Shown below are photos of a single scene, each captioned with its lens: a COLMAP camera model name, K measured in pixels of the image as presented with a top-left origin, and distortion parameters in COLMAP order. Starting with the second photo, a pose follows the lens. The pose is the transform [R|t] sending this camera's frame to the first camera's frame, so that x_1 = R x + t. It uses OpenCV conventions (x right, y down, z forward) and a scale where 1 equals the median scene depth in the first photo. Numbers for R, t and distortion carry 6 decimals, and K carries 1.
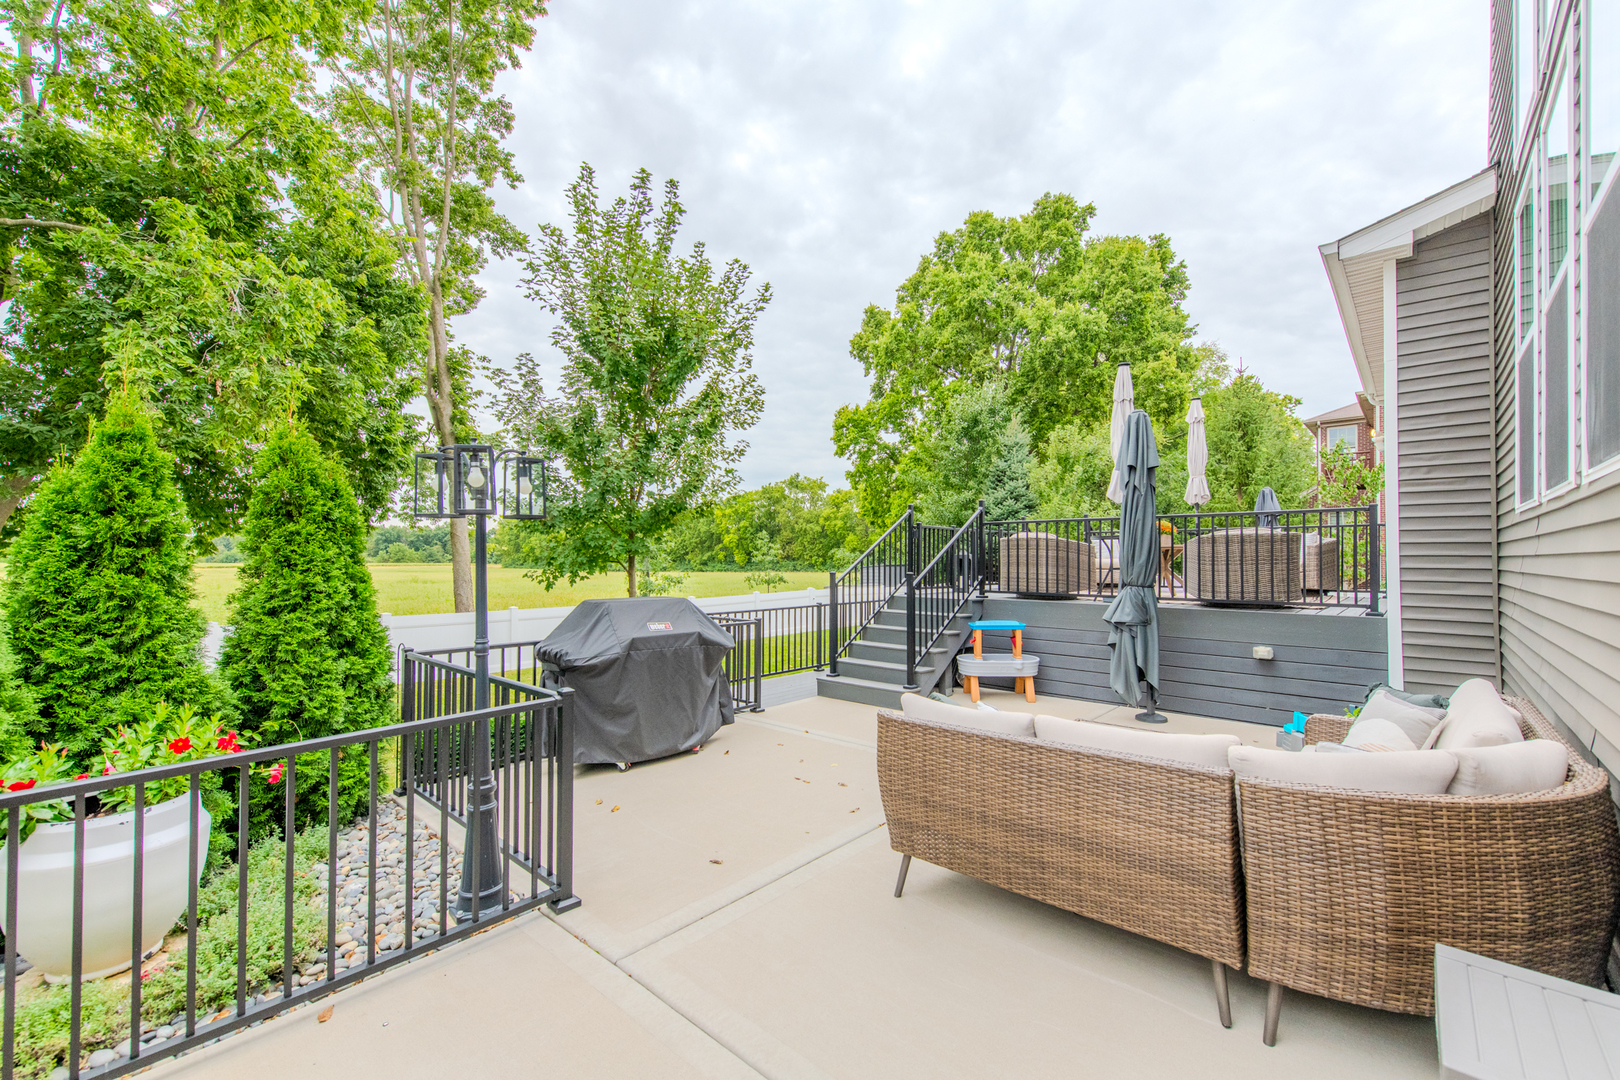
lens RADIAL K [[661.9, 0, 805.9], [0, 661.9, 552.0], [0, 0, 1]] dist [-0.000468, -0.000119]
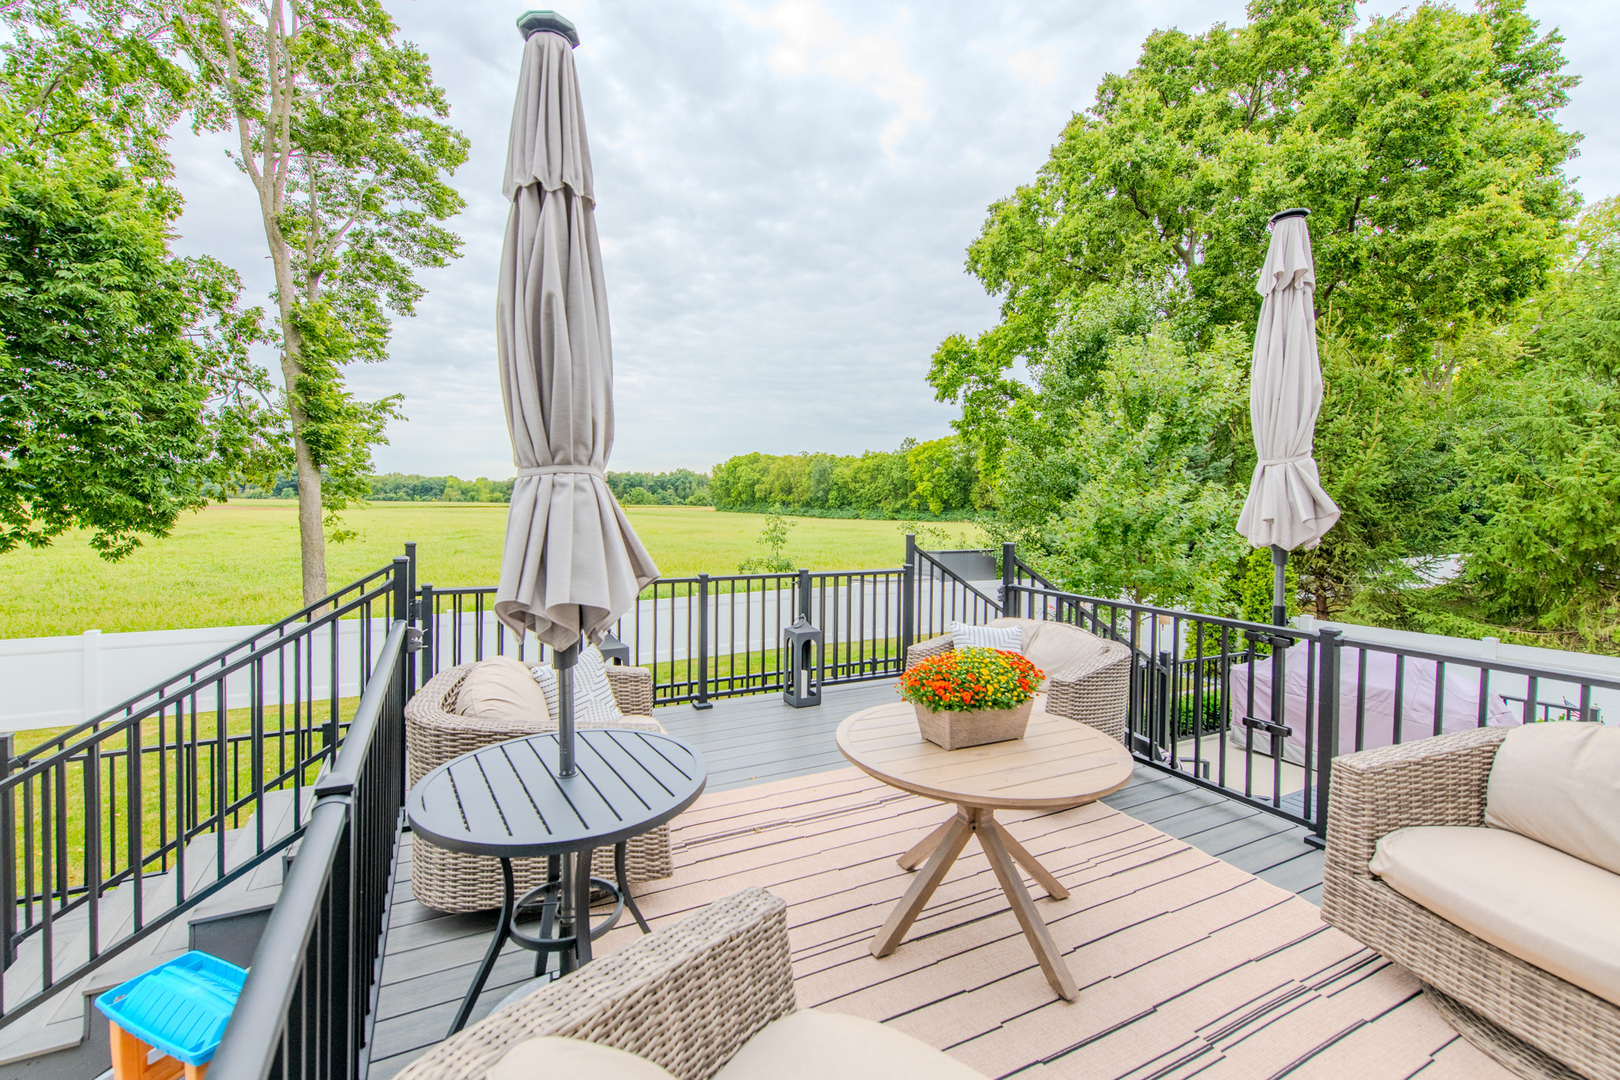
lens RADIAL K [[662.1, 0, 778.0], [0, 662.1, 533.2], [0, 0, 1]] dist [0.000776, -0.000522]
pose [[0.935271, 0.027945, -0.352827, 0.153658], [-0.008006, 0.998293, 0.057847, -0.033629], [0.353841, -0.051278, 0.933899, 0.204135]]
